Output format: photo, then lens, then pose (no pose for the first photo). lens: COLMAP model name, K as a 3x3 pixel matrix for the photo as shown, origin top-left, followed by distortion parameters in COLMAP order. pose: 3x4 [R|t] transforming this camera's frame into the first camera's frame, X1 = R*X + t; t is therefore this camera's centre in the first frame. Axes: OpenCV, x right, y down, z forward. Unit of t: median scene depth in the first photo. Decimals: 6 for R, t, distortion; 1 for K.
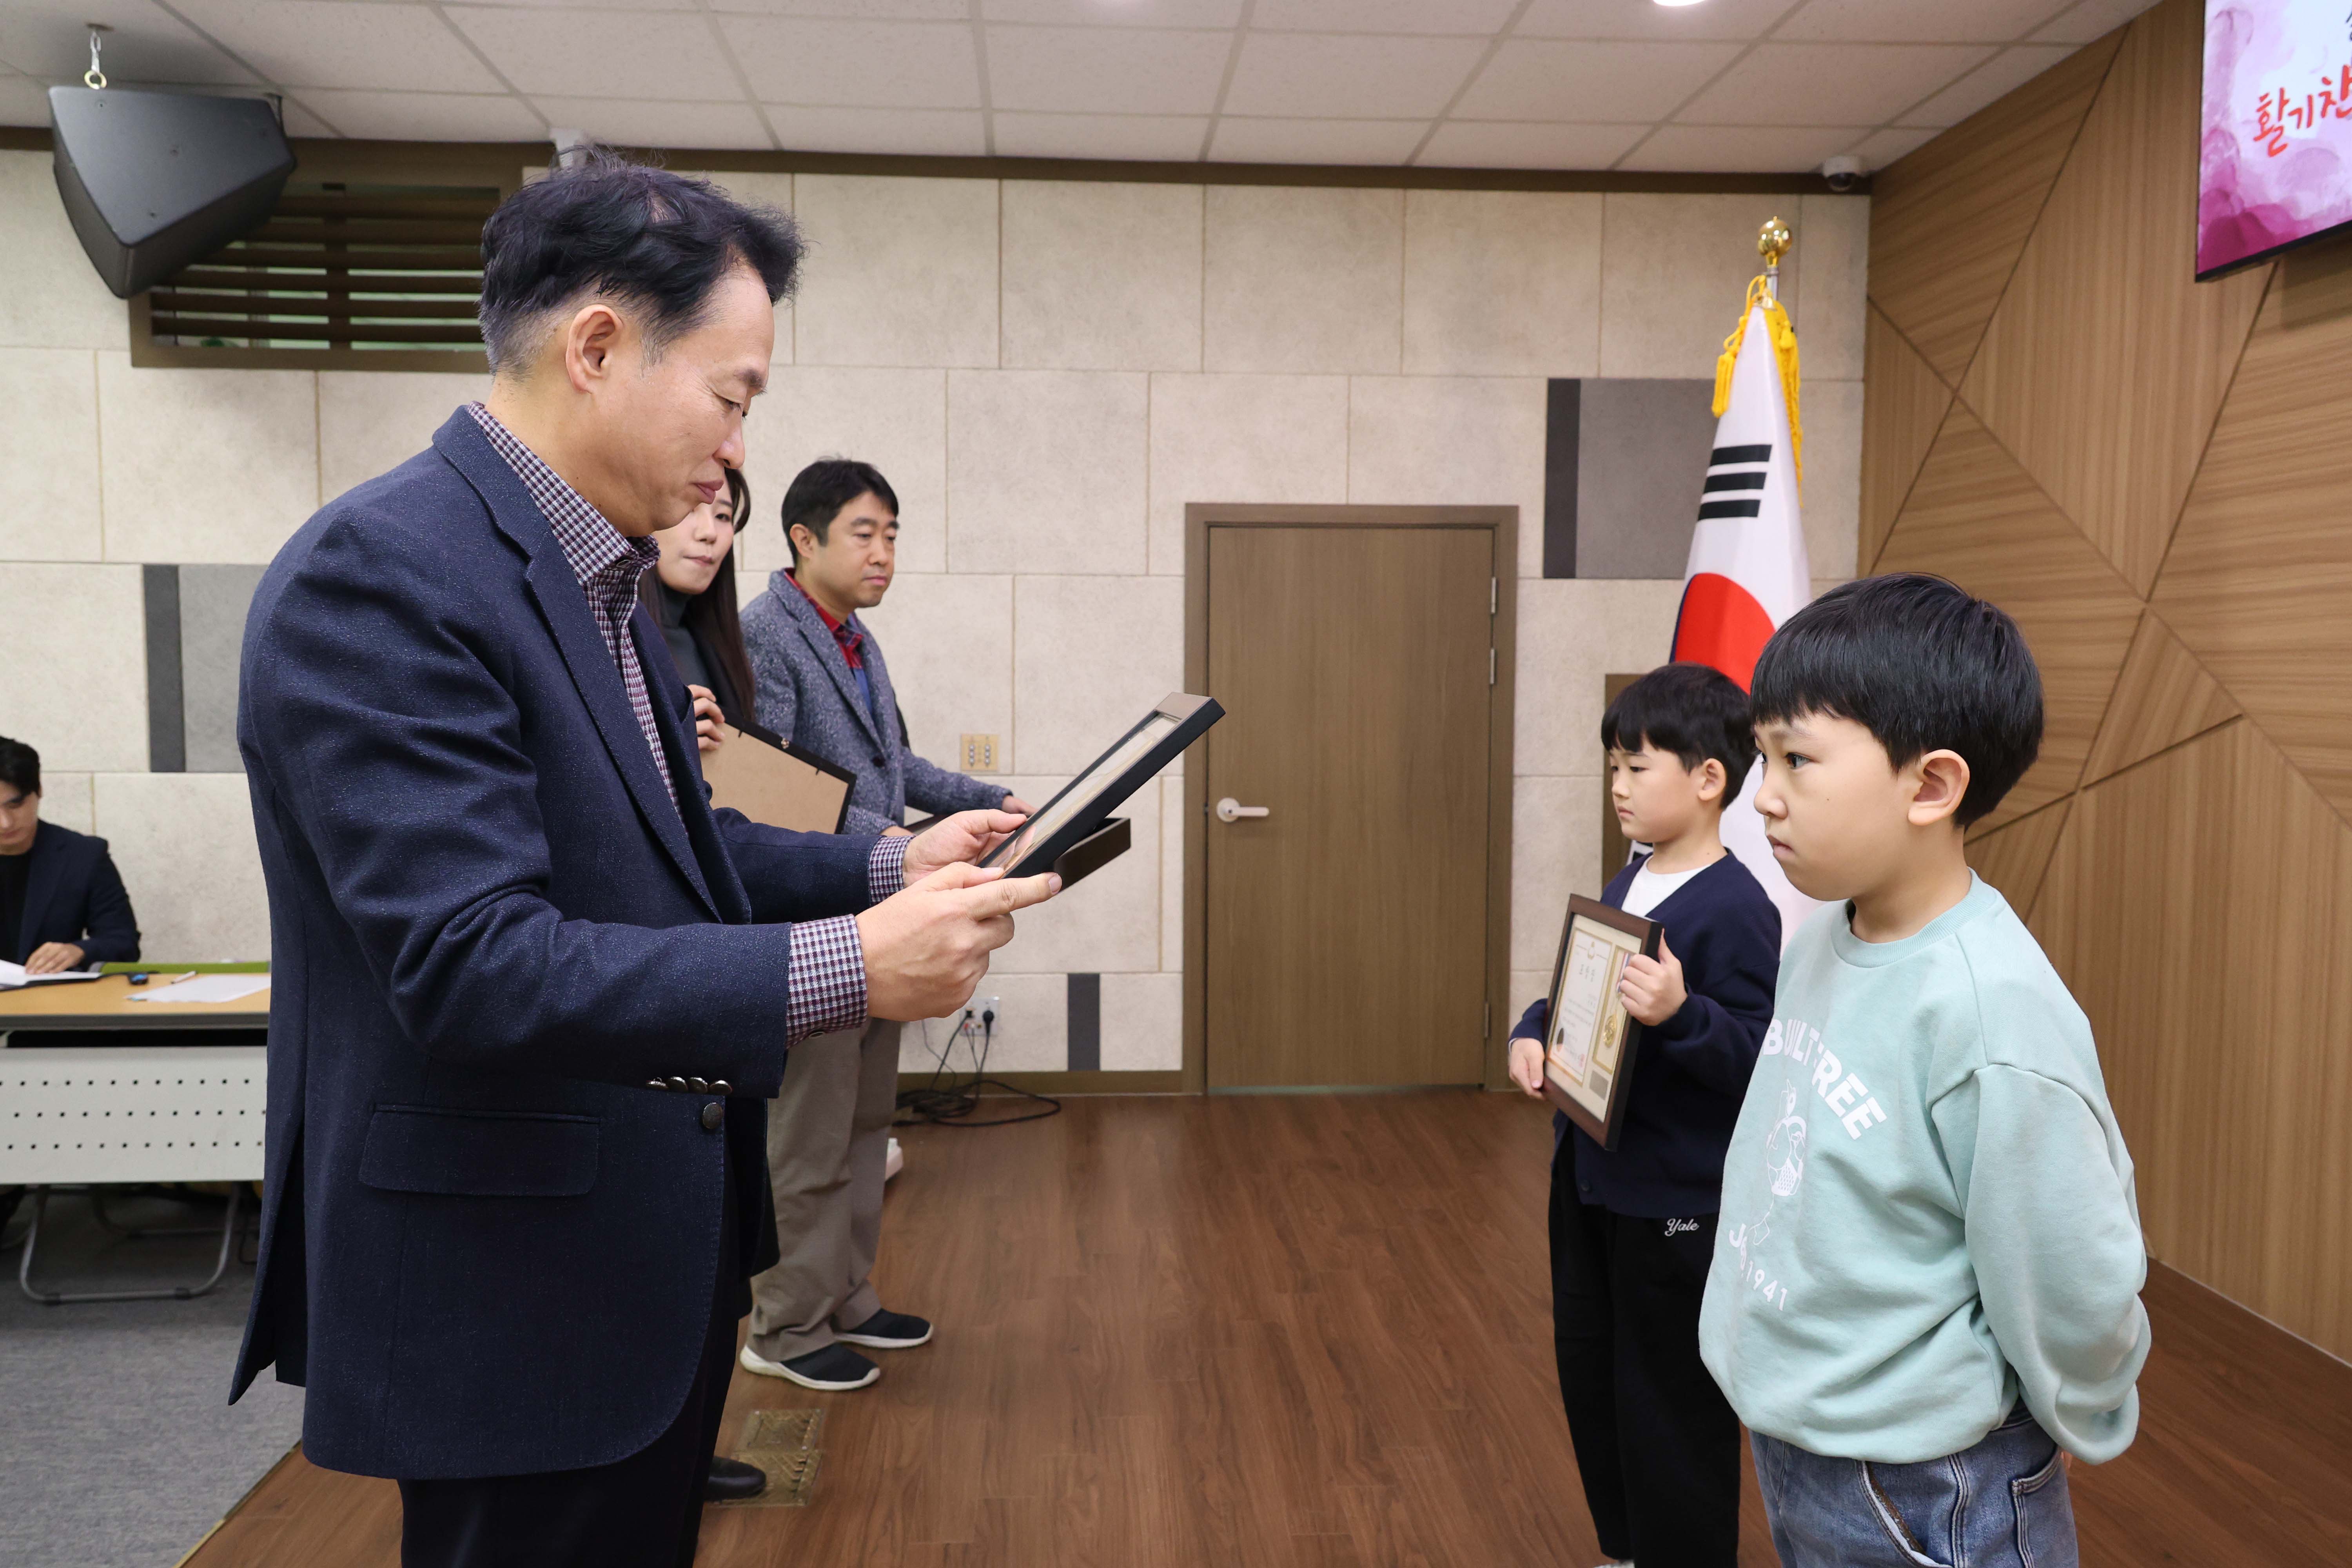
lens RADIAL K [[1638.7, 0, 1162.1], [0, 1638.7, 766.6], [0, 0, 1]] dist [0.026560, -0.003361]
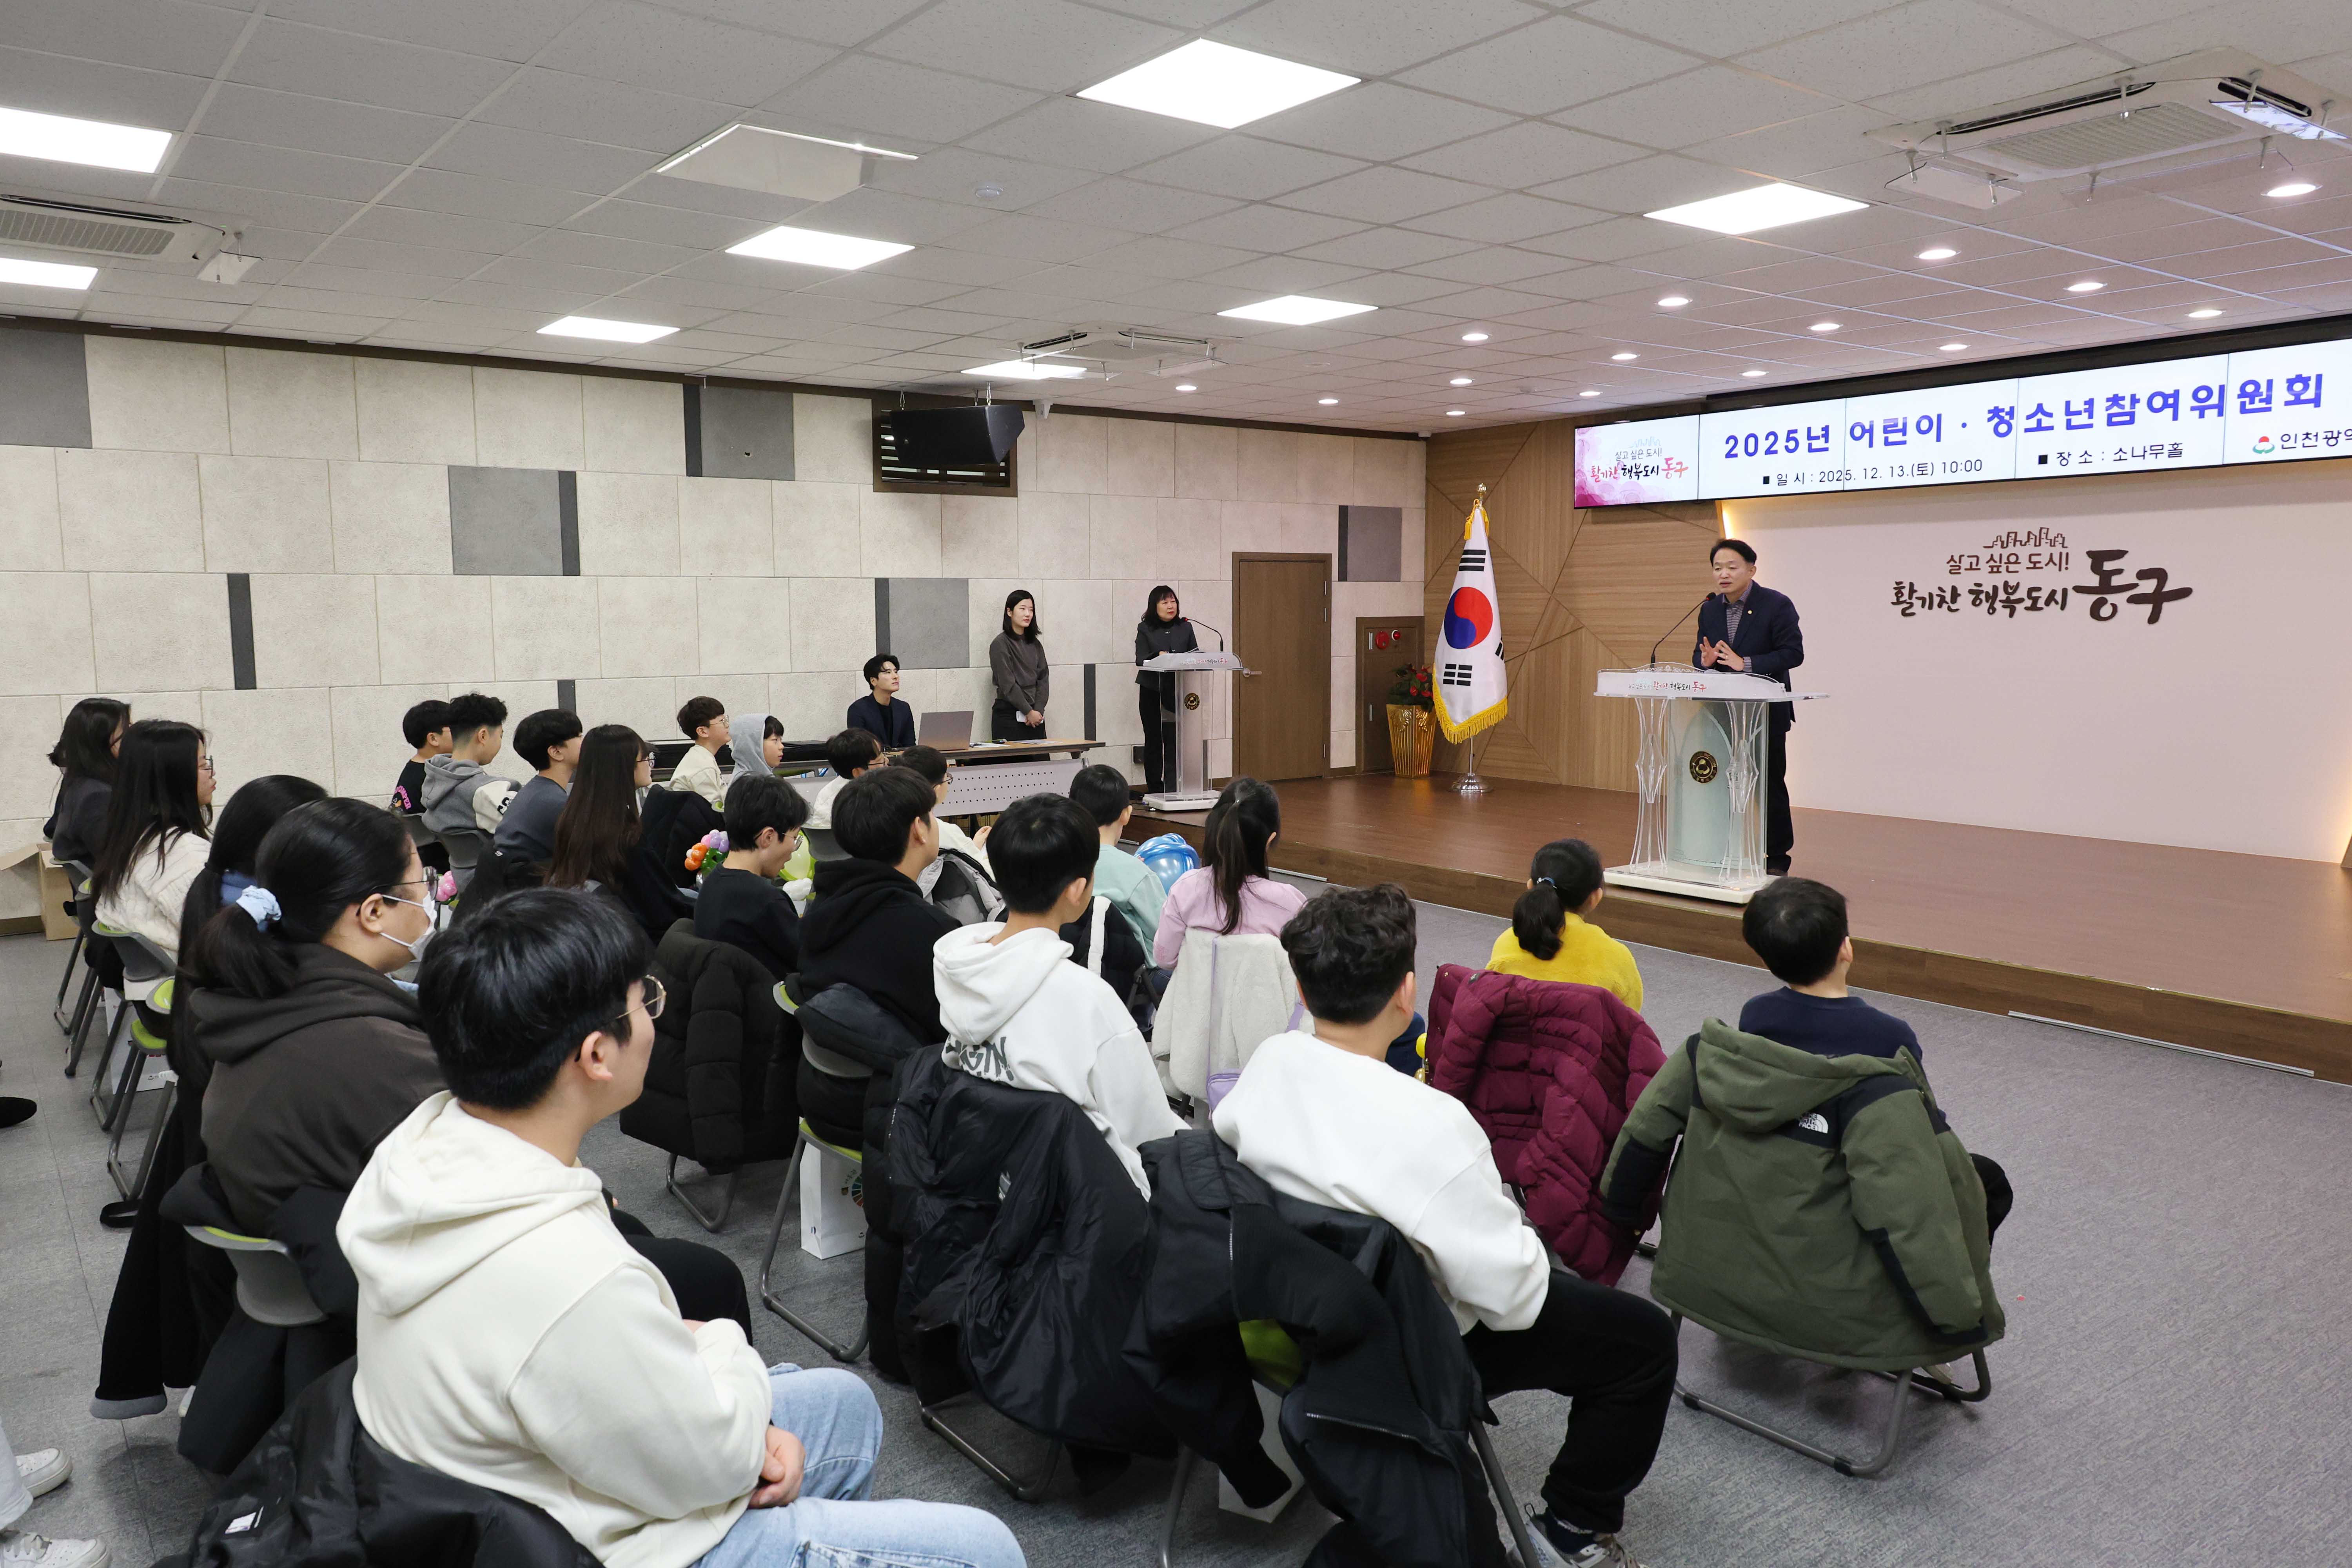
lens RADIAL K [[1637.9, 0, 1171.5], [0, 1637.9, 773.7], [0, 0, 1]] dist [0.014001, 0.005035]
pose [[0.830916, -0.066825, 0.552371, -1.579046], [0.044660, 0.997568, 0.053503, 0.043960], [-0.554603, -0.019788, 0.831880, -1.126558]]
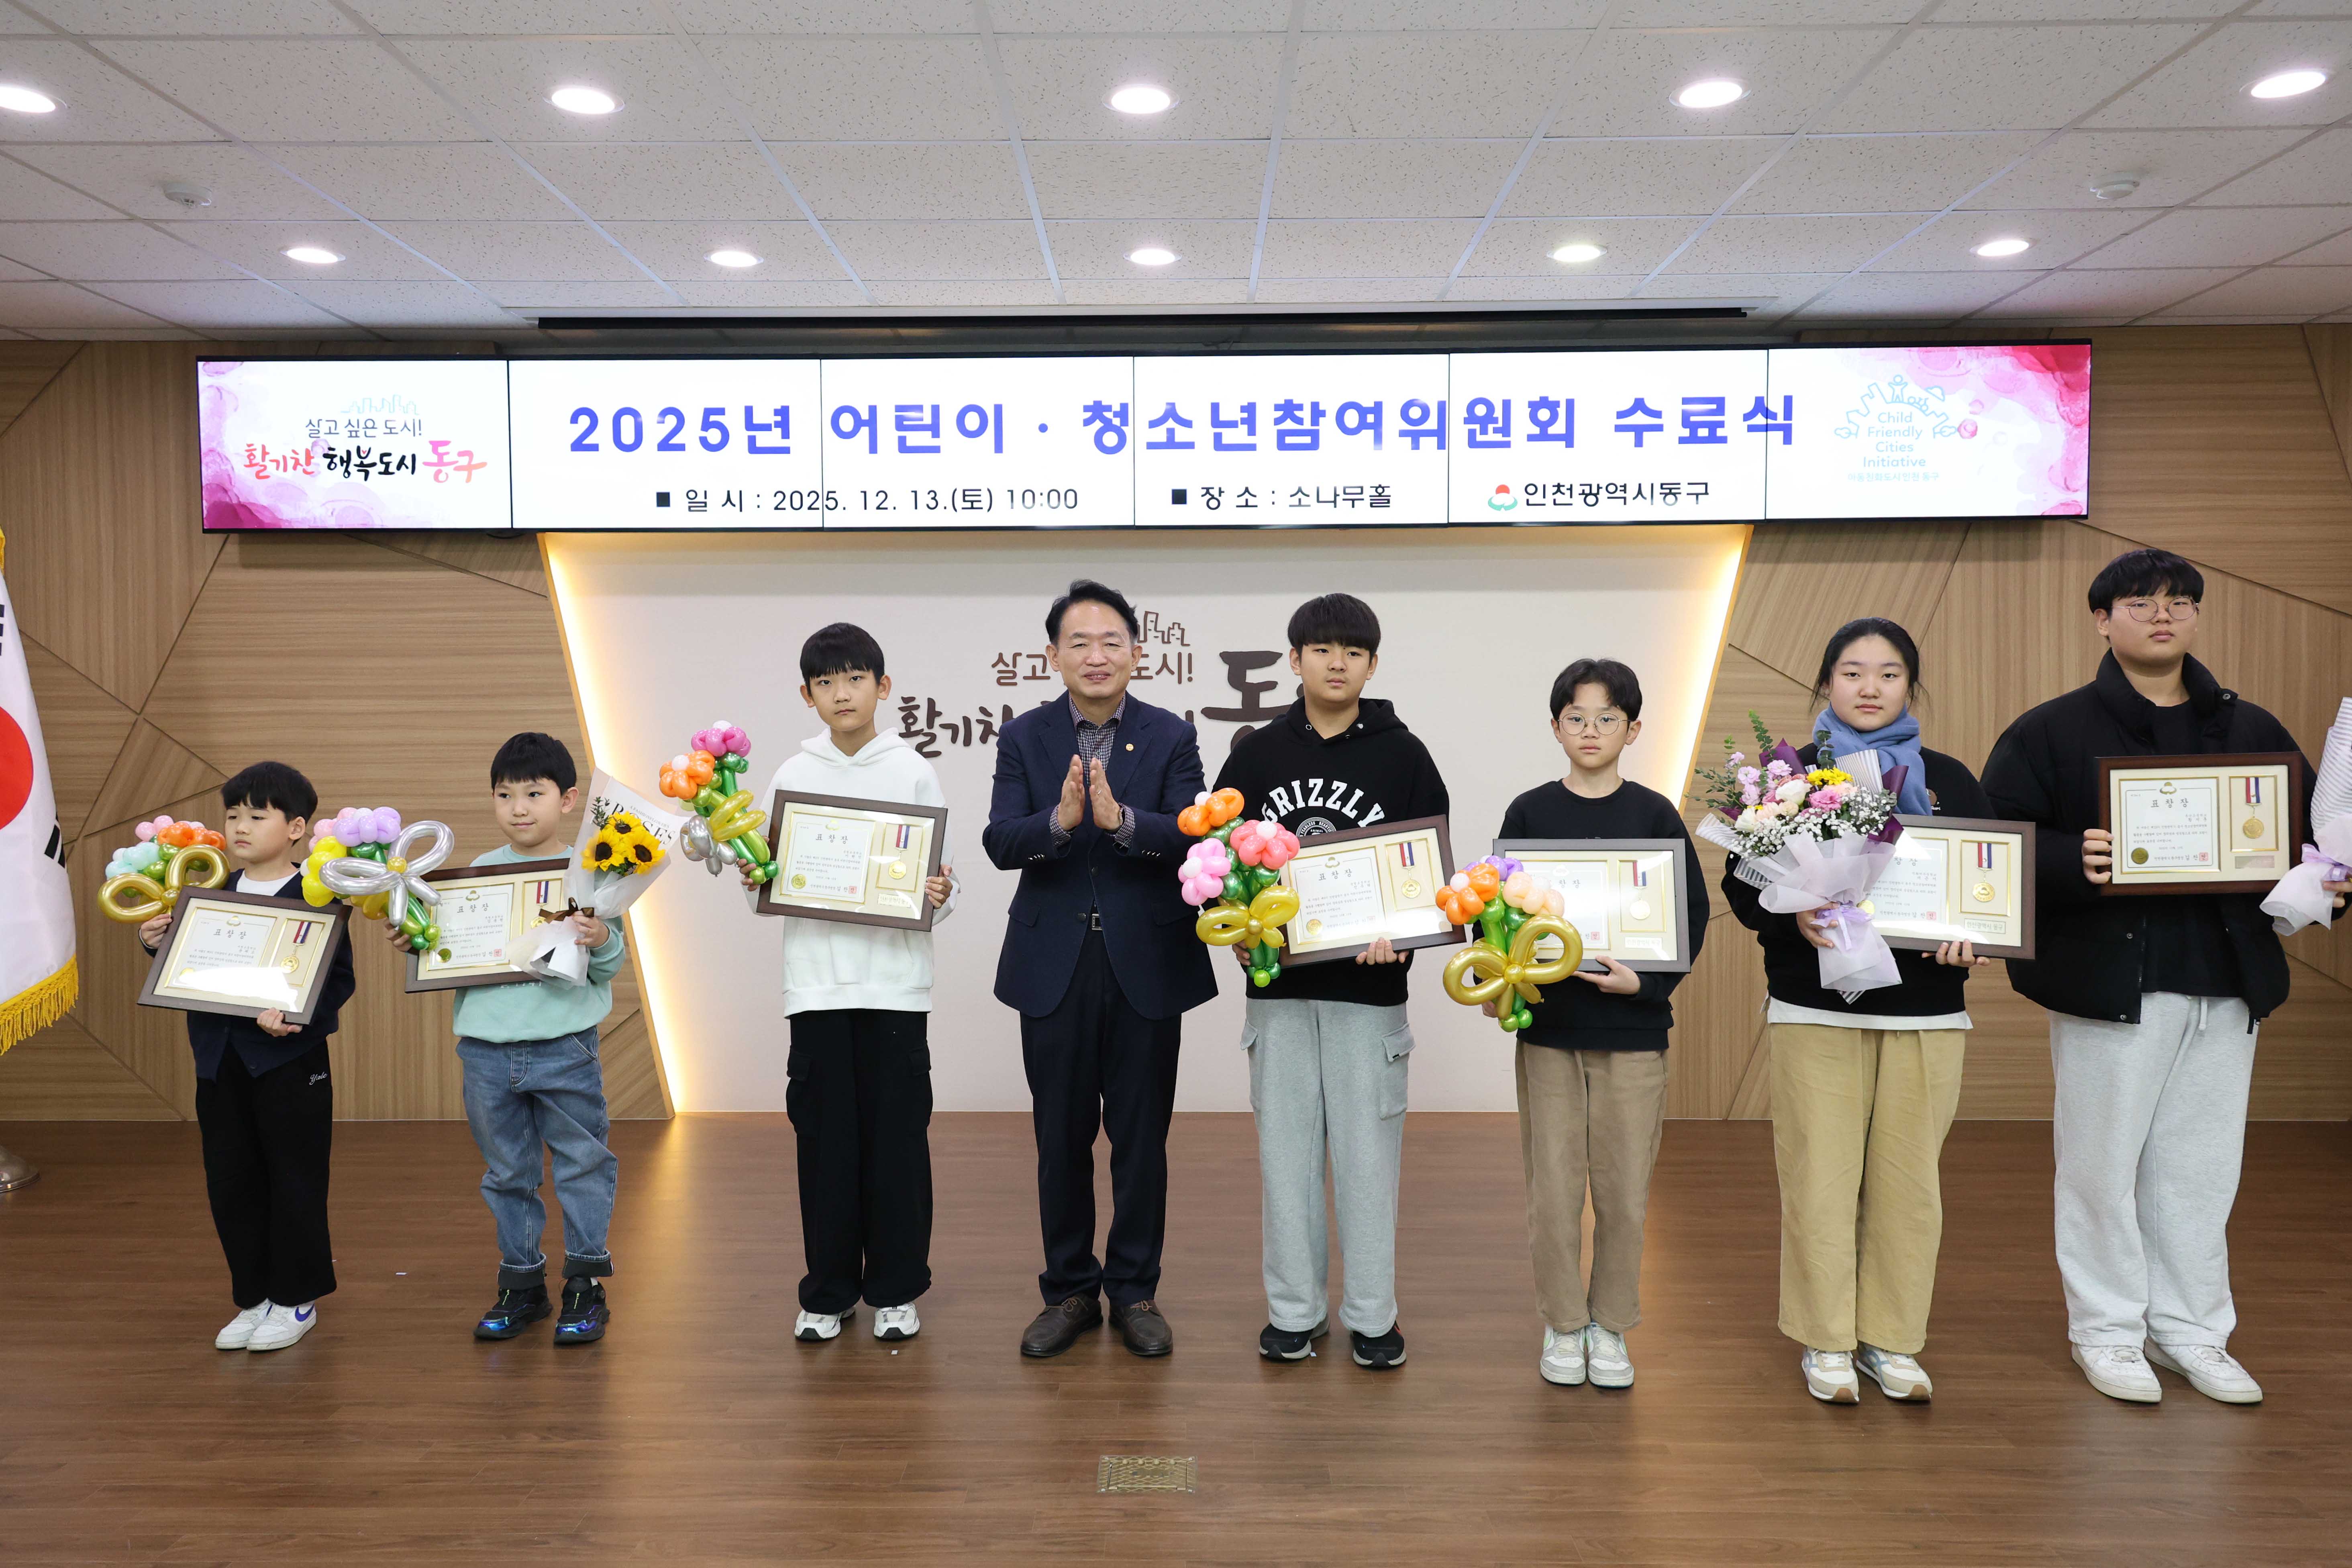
lens RADIAL K [[1679.5, 0, 1164.1], [0, 1679.5, 787.5], [0, 0, 1]] dist [0.015342, 0.000778]
pose [[0.072384, -0.040948, 0.996536, -0.772604], [0.065806, 0.997176, 0.036195, -0.018423], [-0.995204, 0.062958, 0.074874, -0.080564]]
